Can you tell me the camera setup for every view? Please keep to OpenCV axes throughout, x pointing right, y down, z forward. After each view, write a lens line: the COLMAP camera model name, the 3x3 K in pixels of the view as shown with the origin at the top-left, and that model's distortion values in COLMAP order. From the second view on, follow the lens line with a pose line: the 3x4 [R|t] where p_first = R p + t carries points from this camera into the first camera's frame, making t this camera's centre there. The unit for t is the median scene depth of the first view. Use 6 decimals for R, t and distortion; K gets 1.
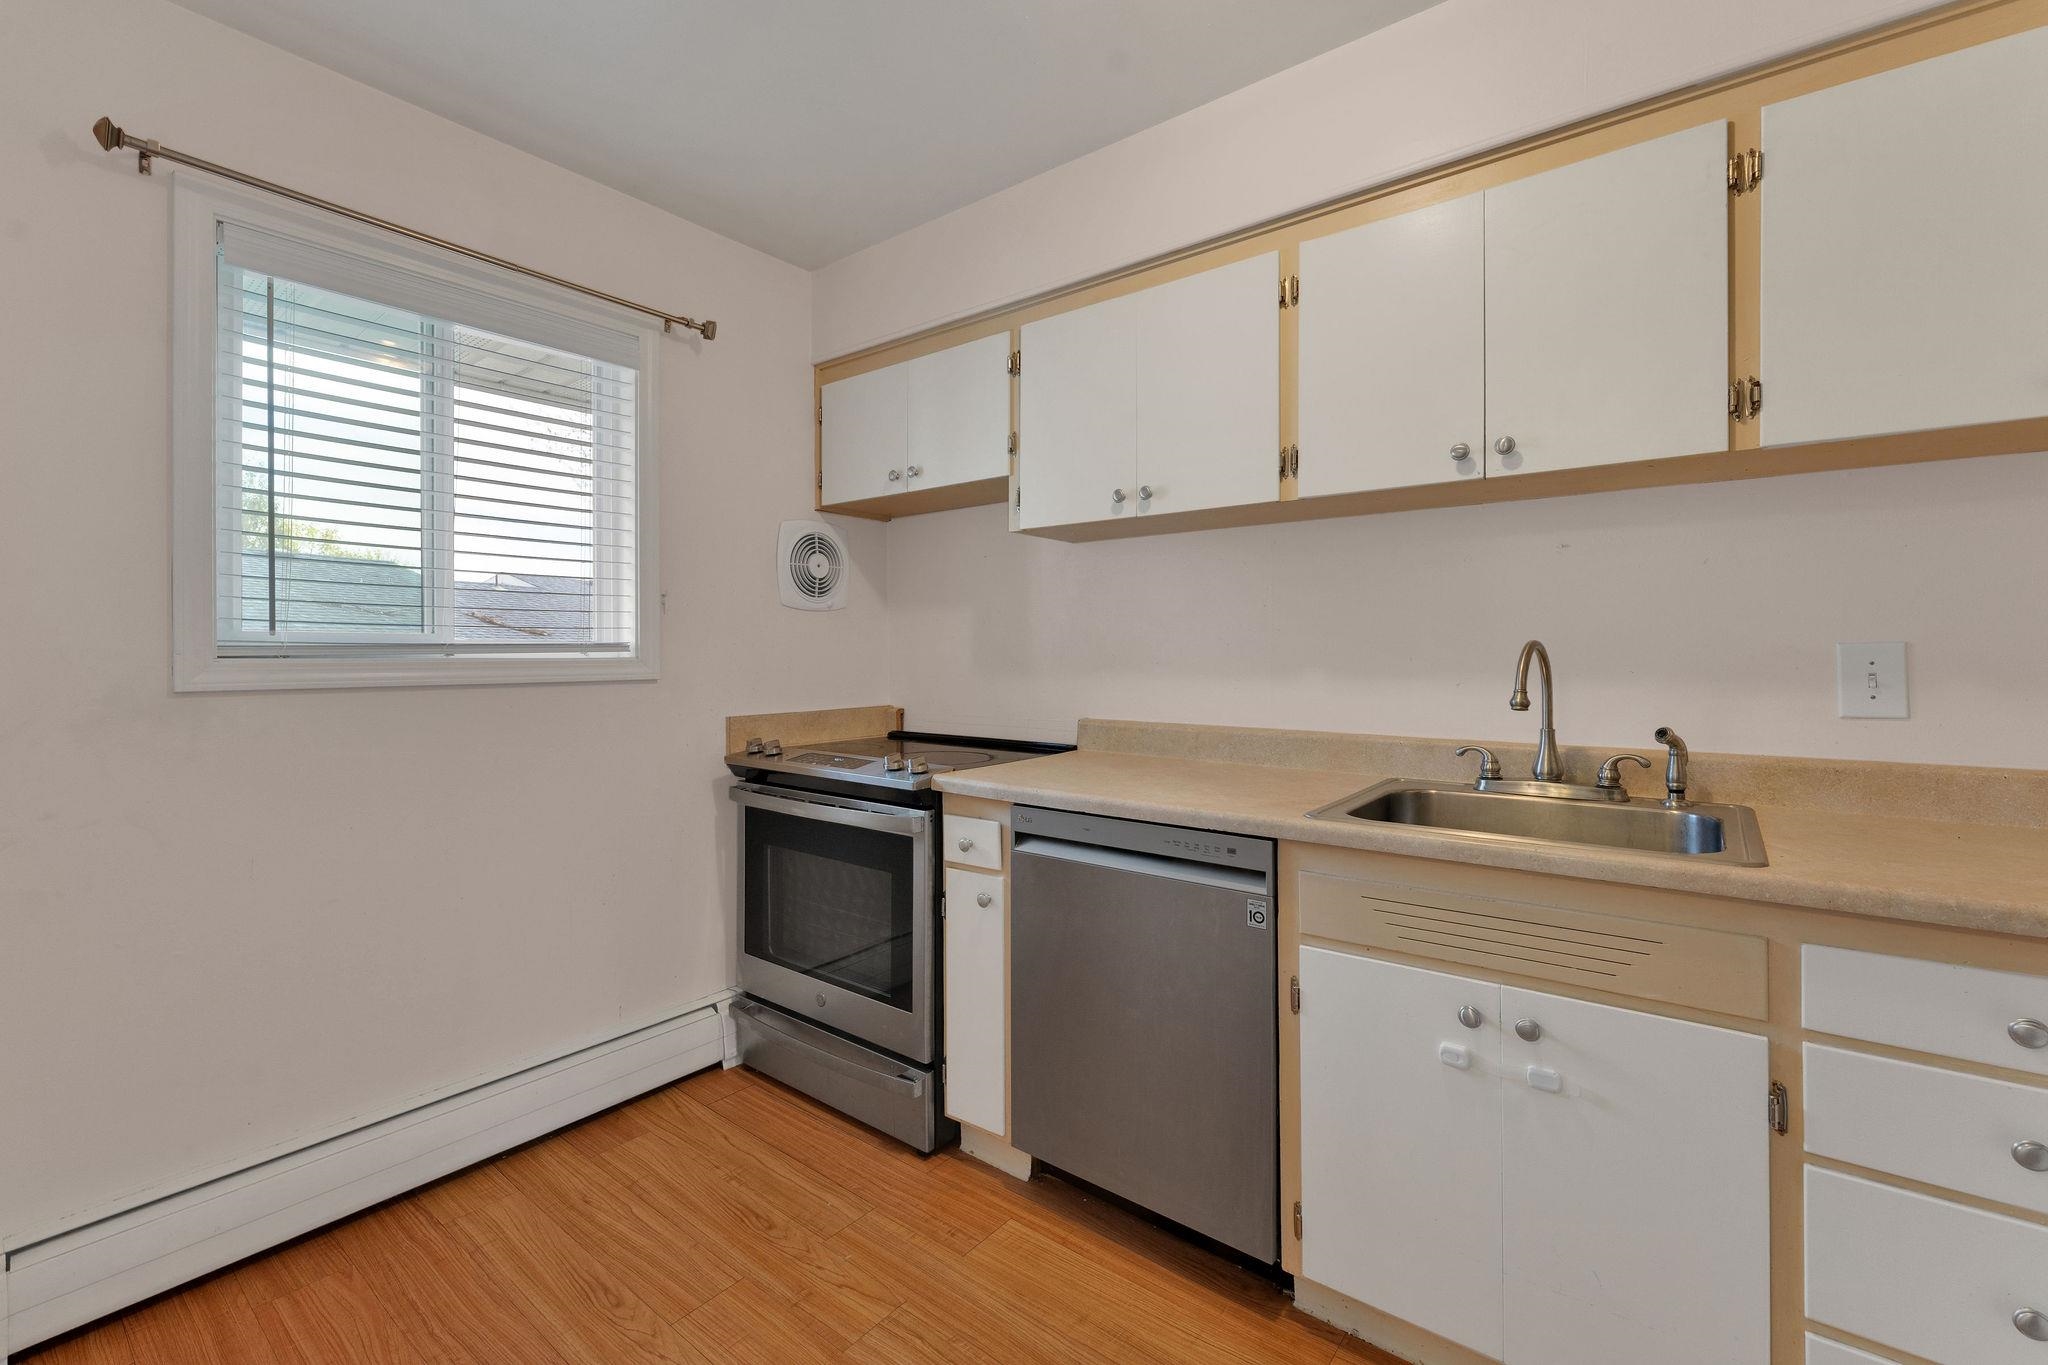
lens RADIAL K [[884.1, 0, 1018.4], [0, 884.1, 662.9], [0, 0, 1]] dist [-0.002631, -0.000318]
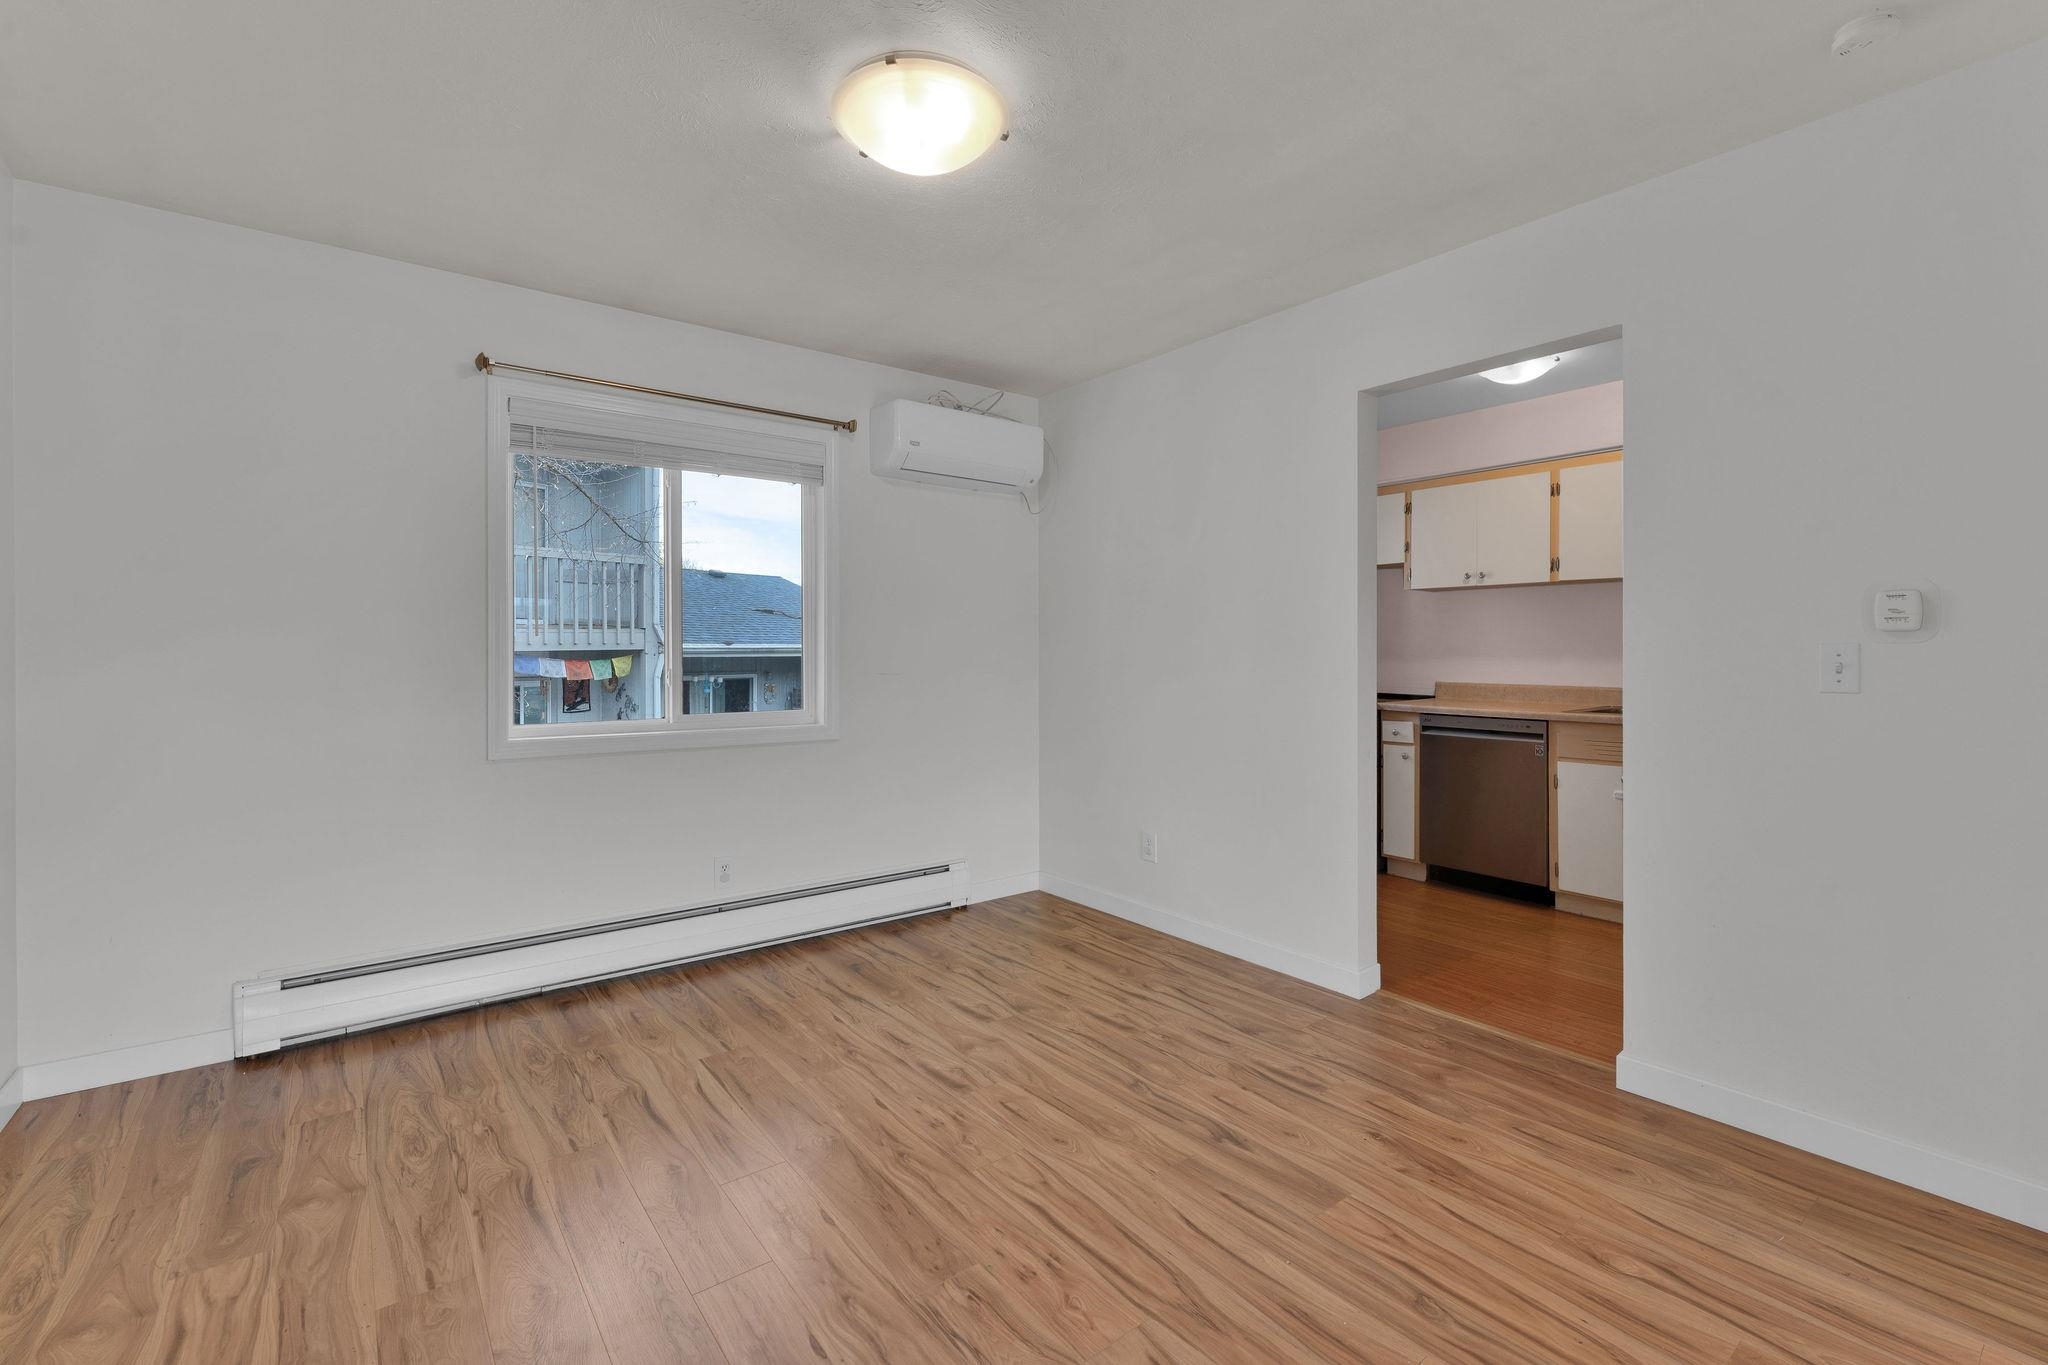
lens RADIAL K [[884.1, 0, 1032.9], [0, 884.1, 661.1], [0, 0, 1]] dist [-0.002631, -0.000318]
pose [[0.972293, 0.005677, -0.233696, -0.459714], [-0.004883, 0.999980, 0.003979, 0.017865], [0.233714, -0.002728, 0.972302, -1.500615]]
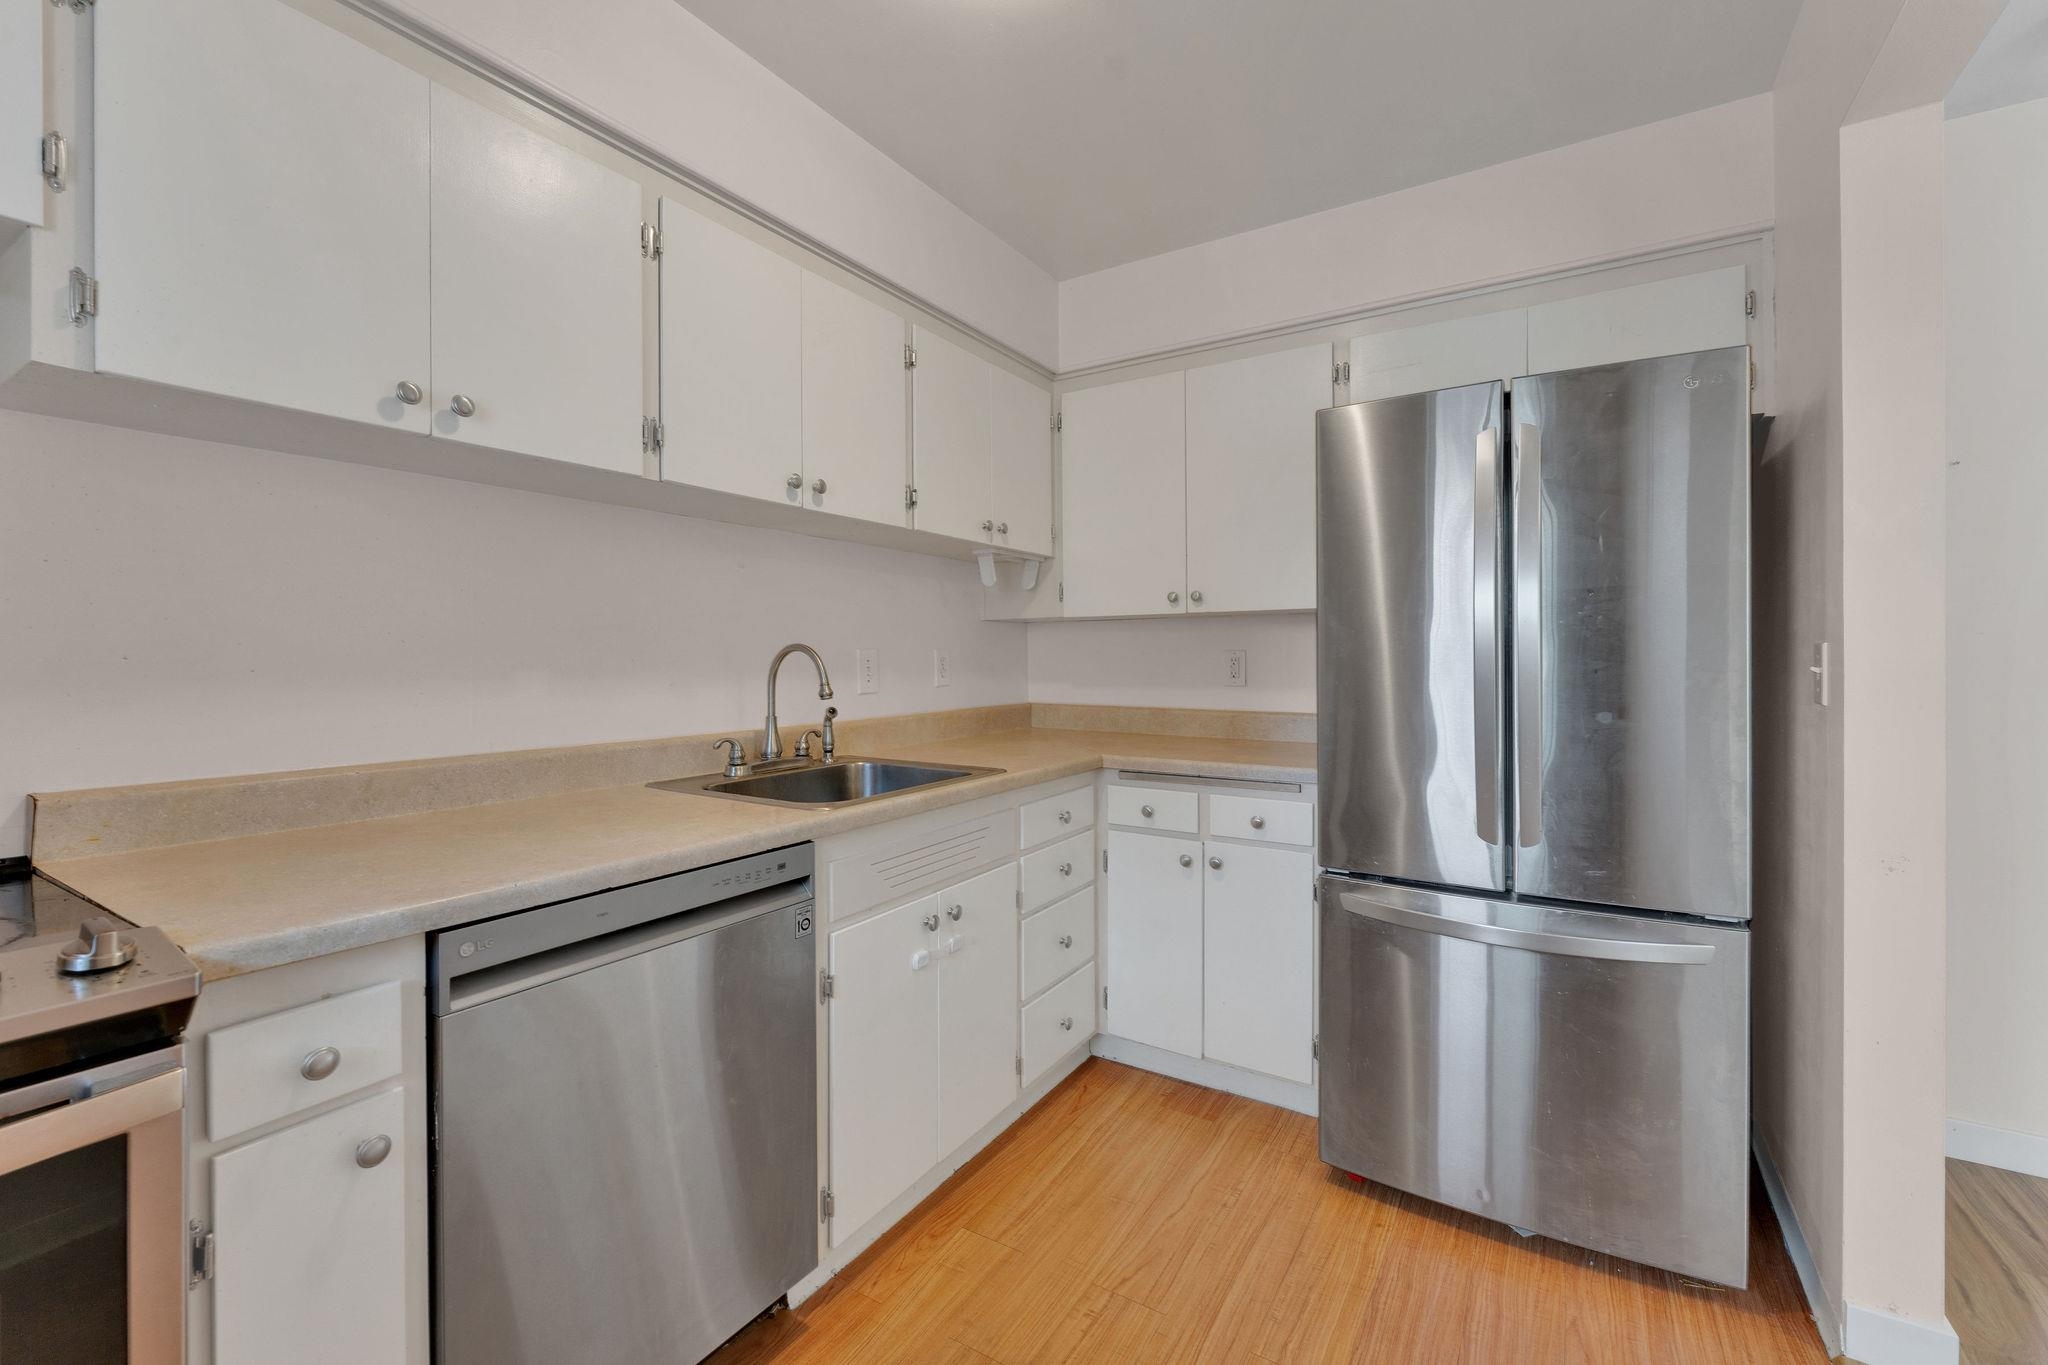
lens RADIAL K [[884.1, 0, 1025.0], [0, 884.1, 662.6], [0, 0, 1]] dist [-0.002631, -0.000318]
pose [[-0.125080, -0.005839, 0.992130, -0.604286], [0.011892, 0.999902, 0.007384, -0.003887], [-0.992075, 0.012722, -0.124998, 0.735038]]
